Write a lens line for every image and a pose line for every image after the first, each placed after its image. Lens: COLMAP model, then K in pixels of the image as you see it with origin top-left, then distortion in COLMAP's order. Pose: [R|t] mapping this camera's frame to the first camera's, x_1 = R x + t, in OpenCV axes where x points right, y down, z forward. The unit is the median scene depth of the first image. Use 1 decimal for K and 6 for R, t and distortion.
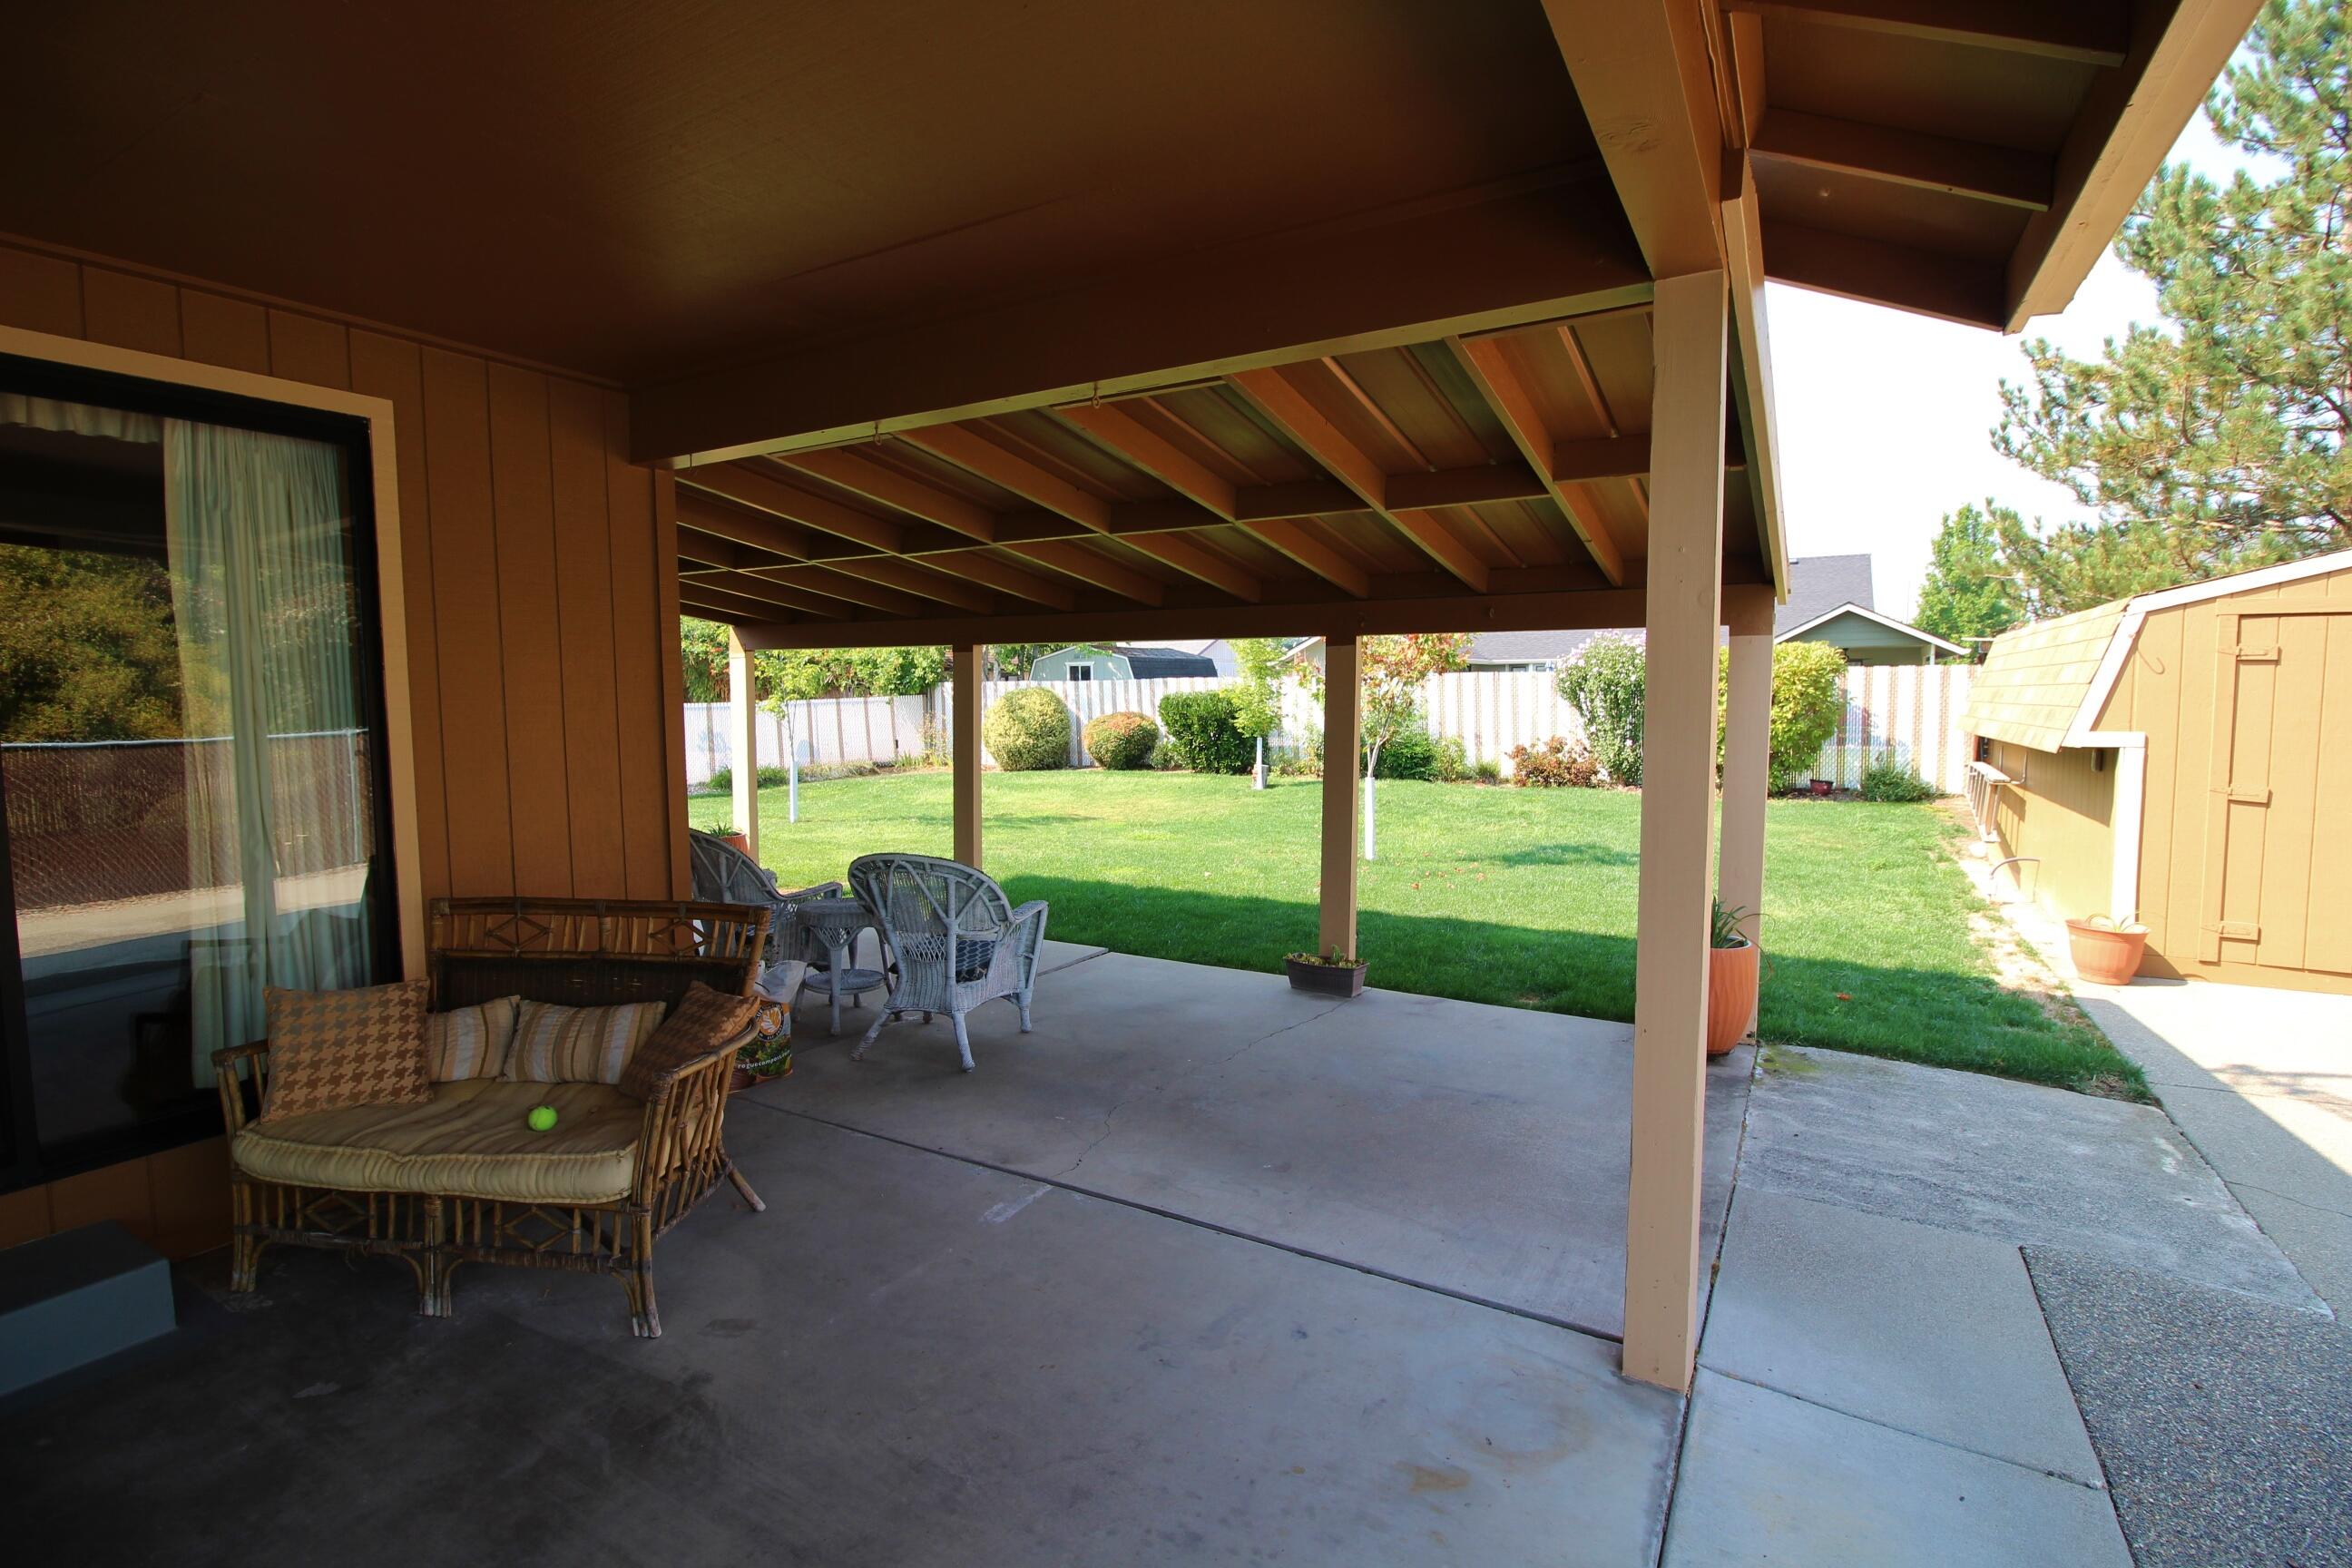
lens RADIAL K [[1104.7, 0, 1176.8], [0, 1104.7, 780.5], [0, 0, 1]] dist [-0.004760, -0.005909]
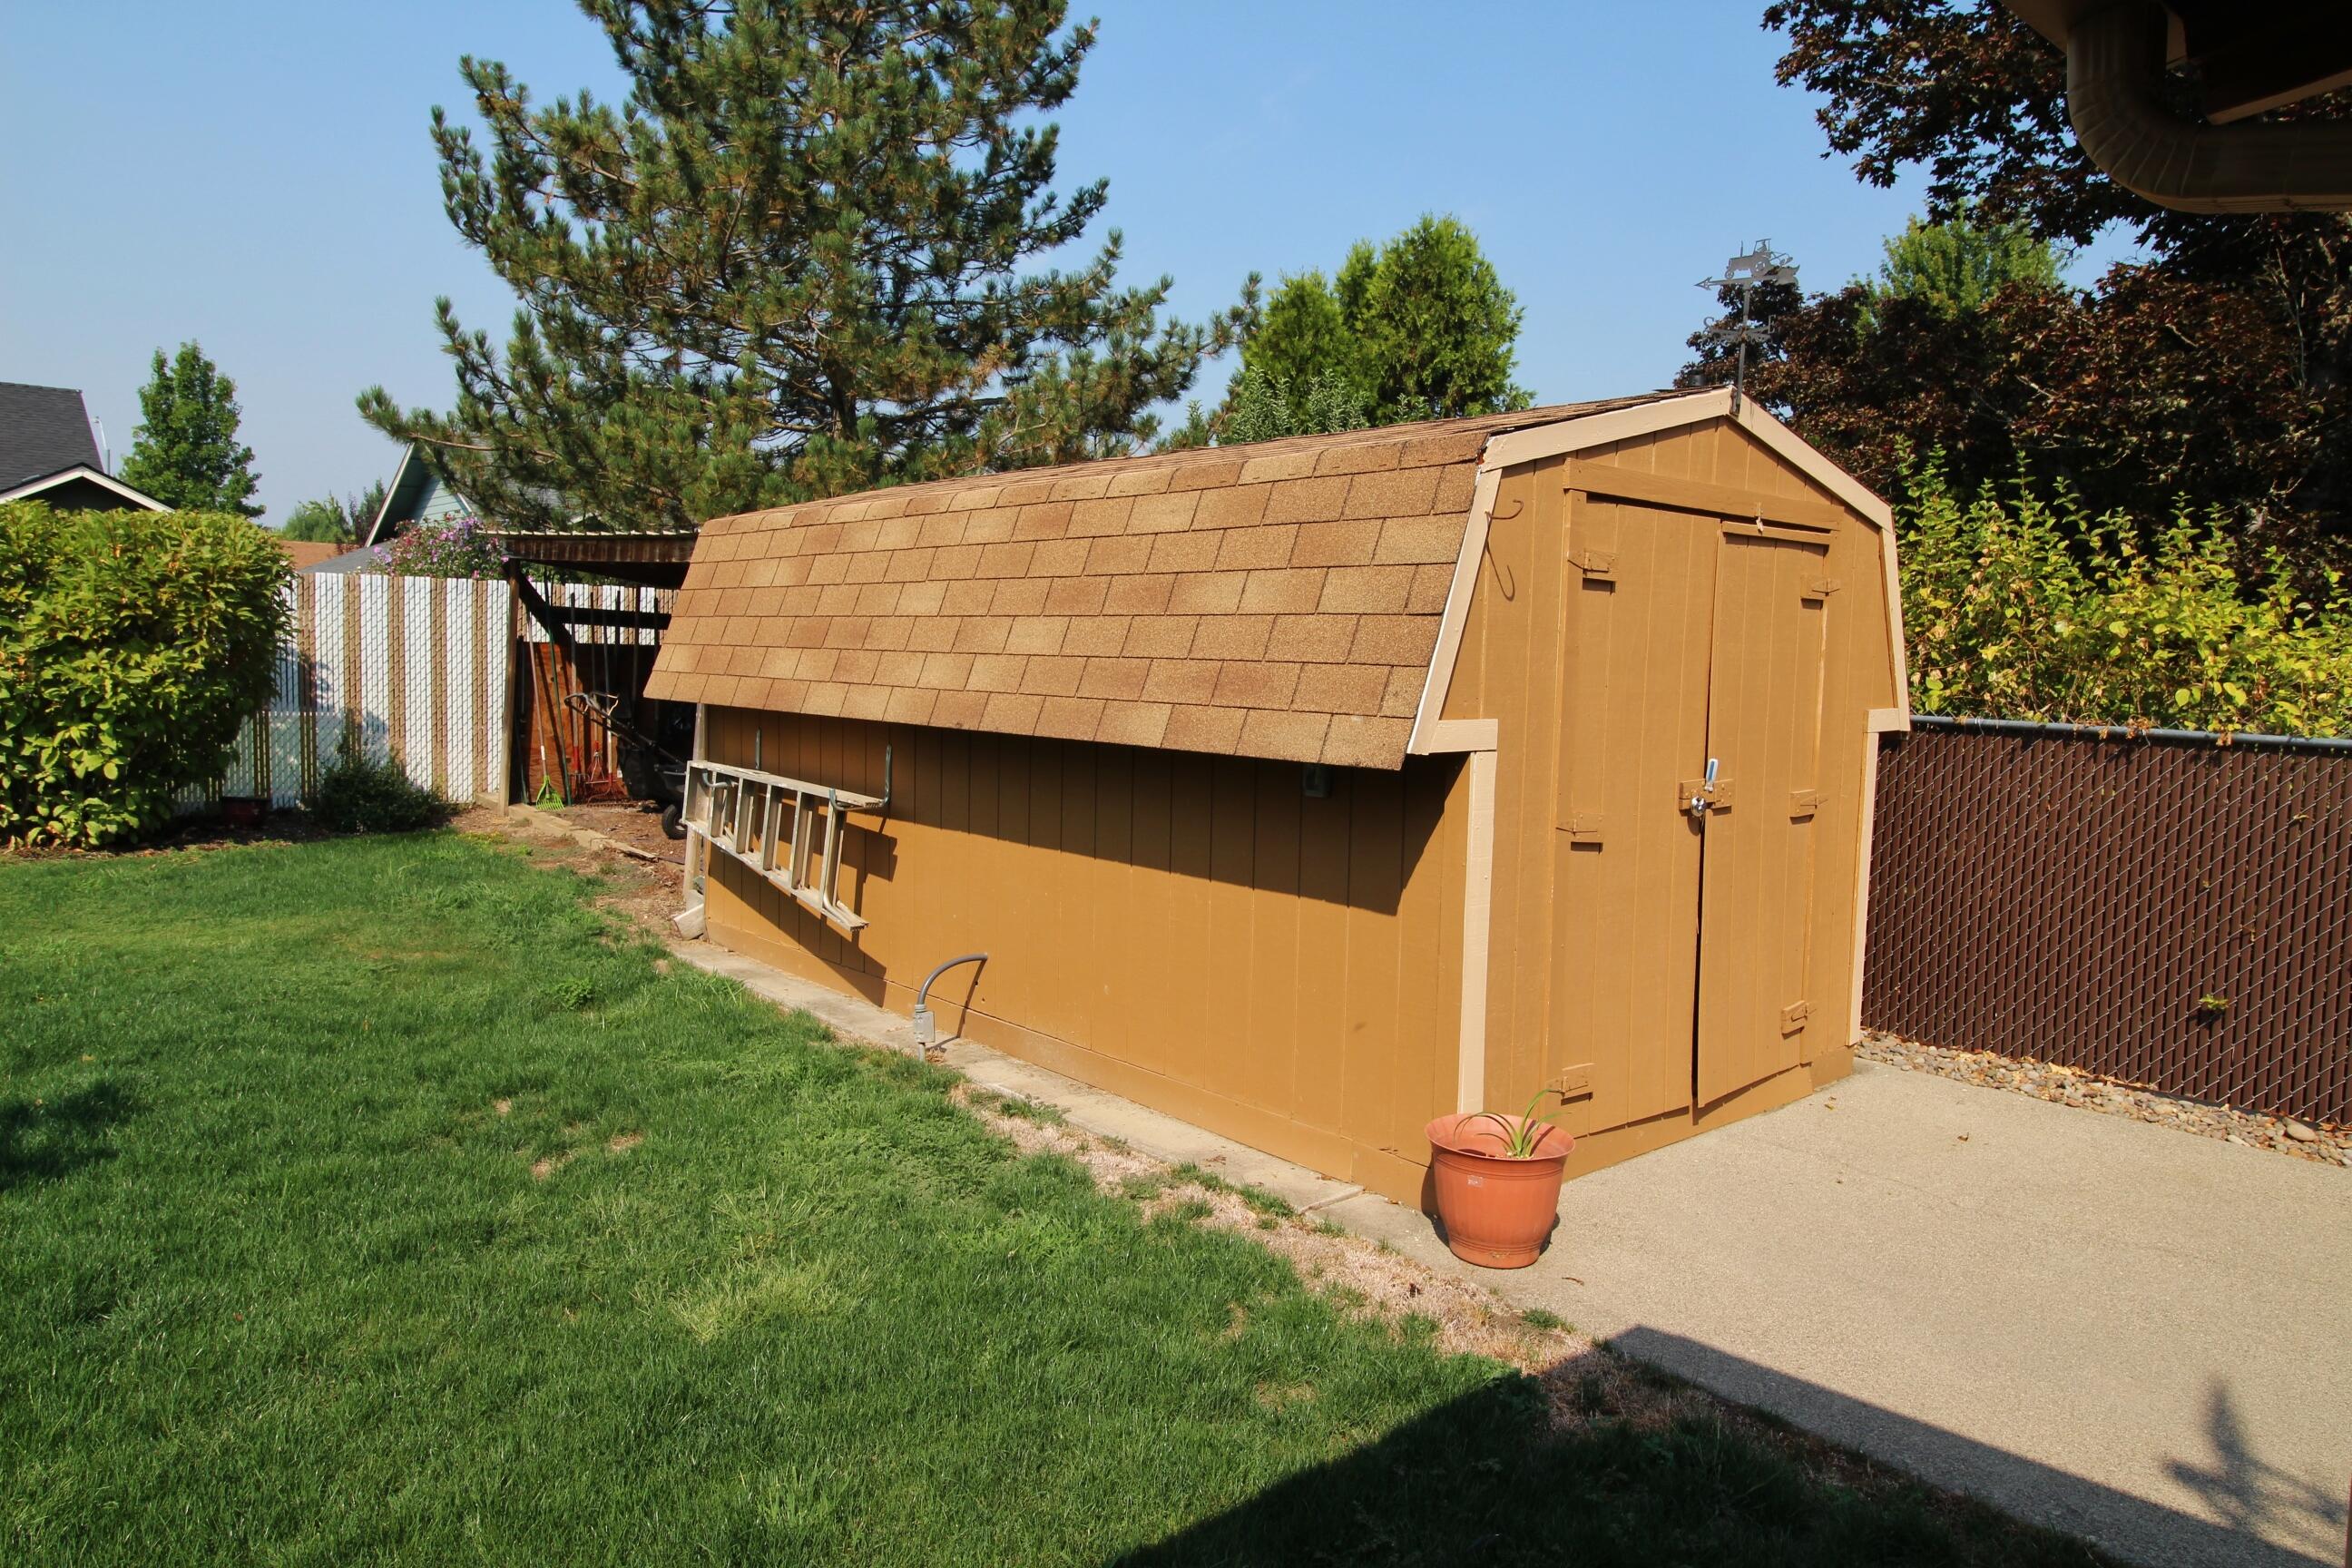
lens RADIAL K [[1511.5, 0, 1177.6], [0, 1511.5, 769.8], [0, 0, 1]] dist [0.008214, 0.000282]
pose [[0.328420, -0.056577, 0.942836, 0.085651], [0.044700, 0.998017, 0.044318, -0.024013], [-0.943473, 0.027590, 0.330298, 0.382333]]
